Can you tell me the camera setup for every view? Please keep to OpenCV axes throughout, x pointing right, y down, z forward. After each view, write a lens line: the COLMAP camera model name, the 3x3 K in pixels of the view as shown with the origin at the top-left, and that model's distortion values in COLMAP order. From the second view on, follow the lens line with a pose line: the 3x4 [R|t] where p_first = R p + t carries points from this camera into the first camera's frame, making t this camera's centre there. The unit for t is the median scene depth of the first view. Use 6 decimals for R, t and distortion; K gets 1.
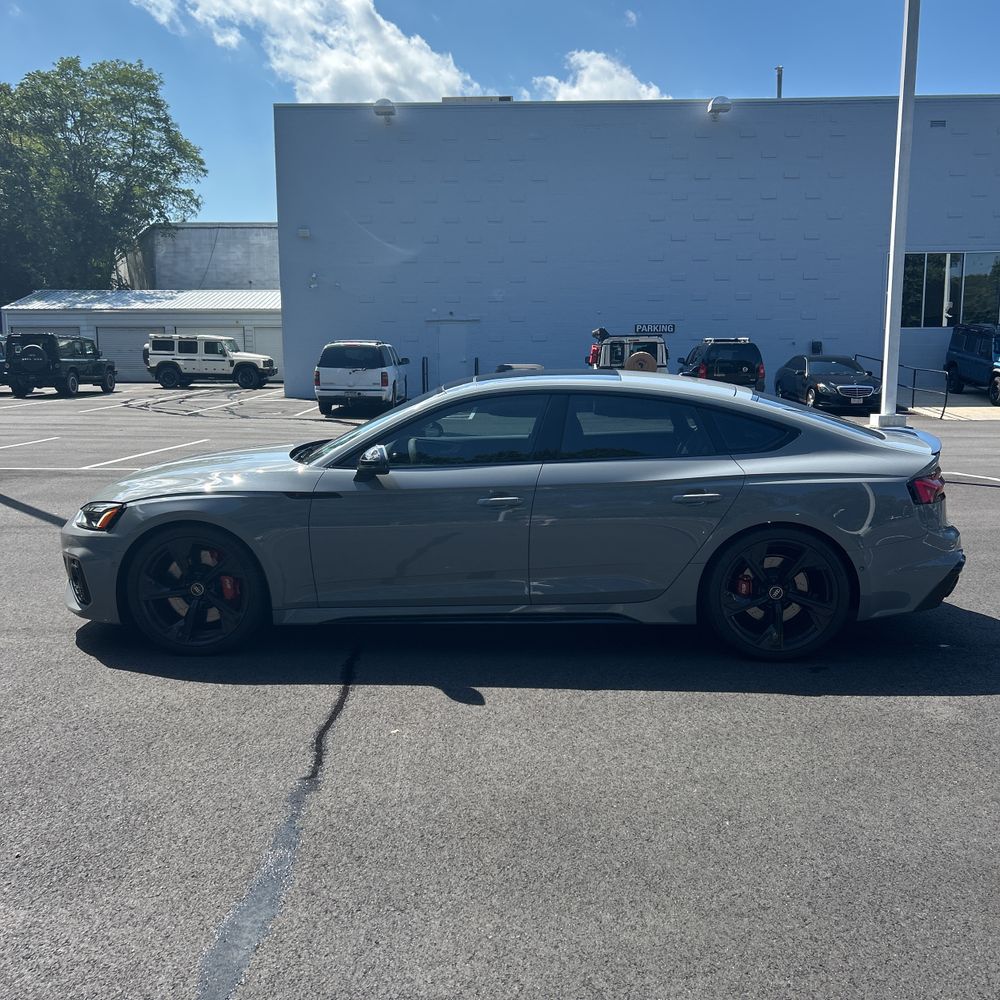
lens RADIAL K [[1029.2, 0, 500.0], [0, 1029.2, 500.0], [0, 0, 1]] dist [0.092381, -0.277152]
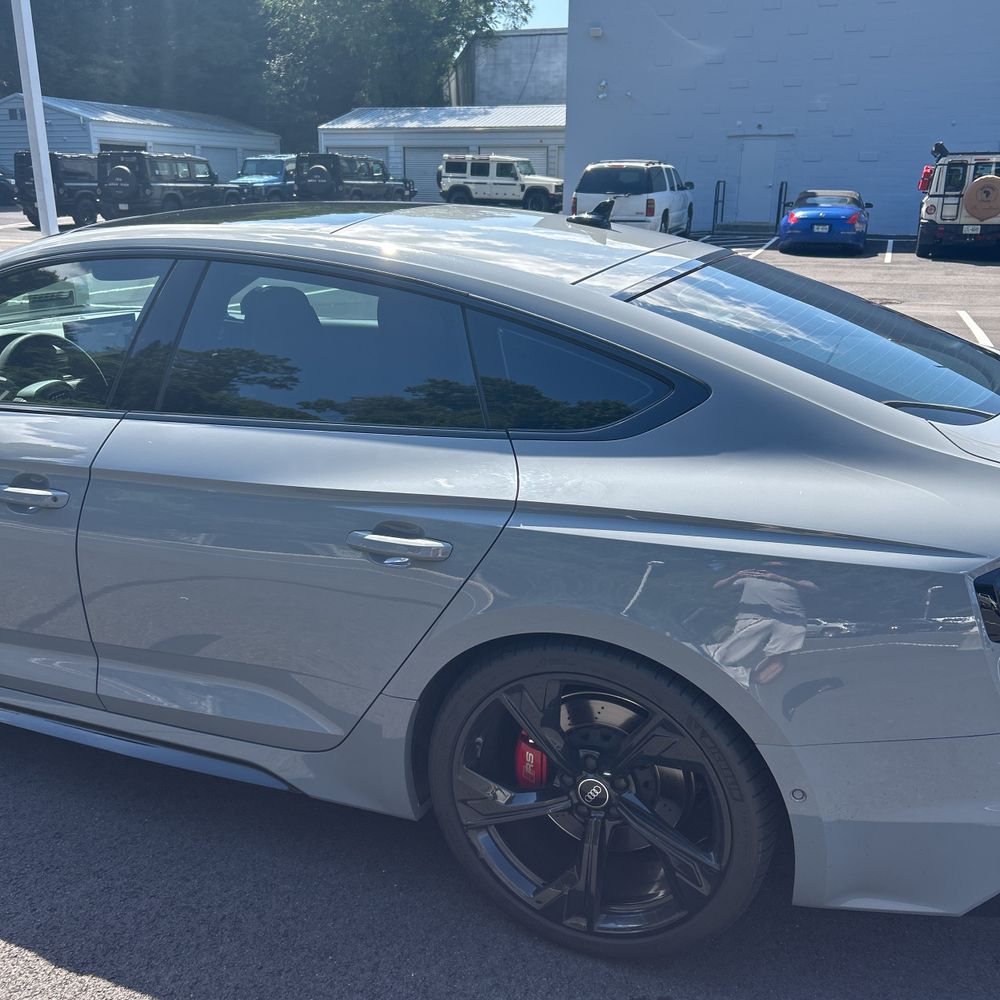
lens RADIAL K [[1034.2, 0, 500.0], [0, 1034.2, 500.0], [0, 0, 1]] dist [0.024292, -0.022428]
pose [[0.938628, 0.108373, -0.327464, 0.053759], [-0.054644, 0.984091, 0.169053, -0.013237], [0.340575, -0.140784, 0.929617, 0.096942]]
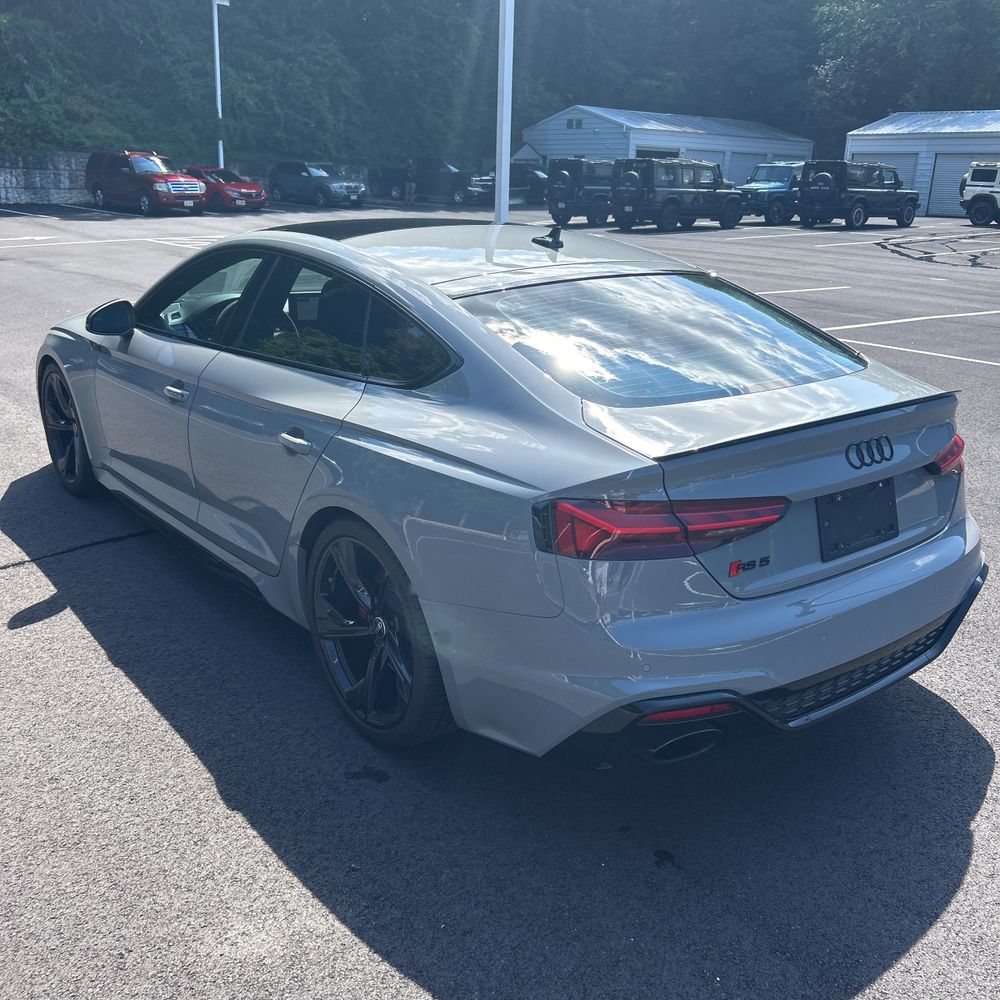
lens RADIAL K [[1036.0, 0, 488.3], [0, 1036.0, 485.7], [0, 0, 1]] dist [0.028411, -0.011858]
pose [[0.642573, 0.236299, -0.728878, 0.109872], [-0.129902, 0.971085, 0.200300, -0.017466], [0.755133, -0.034025, 0.654688, 0.102035]]
